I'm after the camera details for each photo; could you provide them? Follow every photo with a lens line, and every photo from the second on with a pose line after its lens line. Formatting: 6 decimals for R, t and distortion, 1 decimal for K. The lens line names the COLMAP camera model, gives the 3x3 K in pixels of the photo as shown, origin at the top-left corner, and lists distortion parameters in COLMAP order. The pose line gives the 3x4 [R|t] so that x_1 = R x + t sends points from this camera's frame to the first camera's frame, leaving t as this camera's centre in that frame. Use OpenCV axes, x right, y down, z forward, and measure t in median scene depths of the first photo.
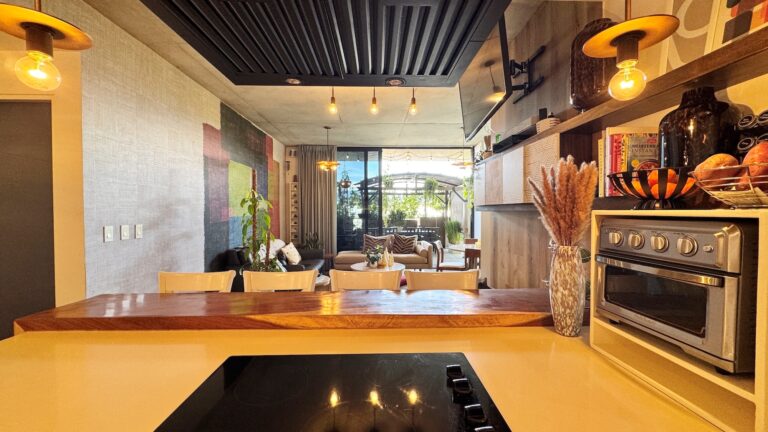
lens RADIAL K [[303.6, 0, 384.5], [0, 303.6, 217.4], [0, 0, 1]] dist [-0.002327, -0.000055]
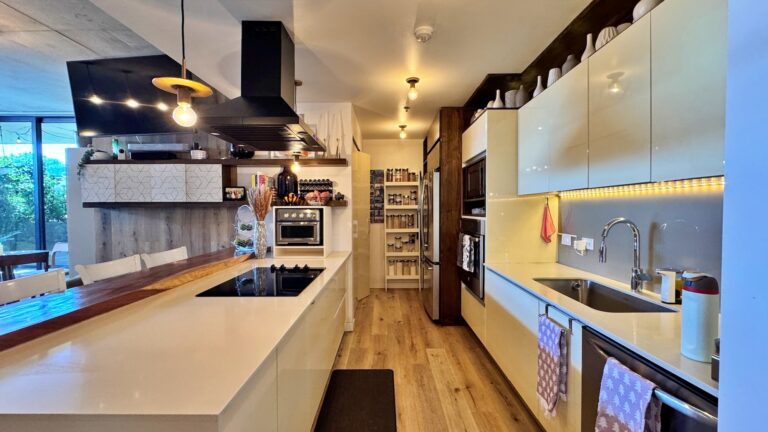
lens RADIAL K [[303.6, 0, 384.5], [0, 303.6, 217.4], [0, 0, 1]] dist [-0.002327, -0.000055]
pose [[0.040460, -0.028574, 0.998773, -2.098555], [0.022594, 0.999362, 0.027676, 0.022700], [-0.998926, 0.021447, 0.041079, -0.076609]]
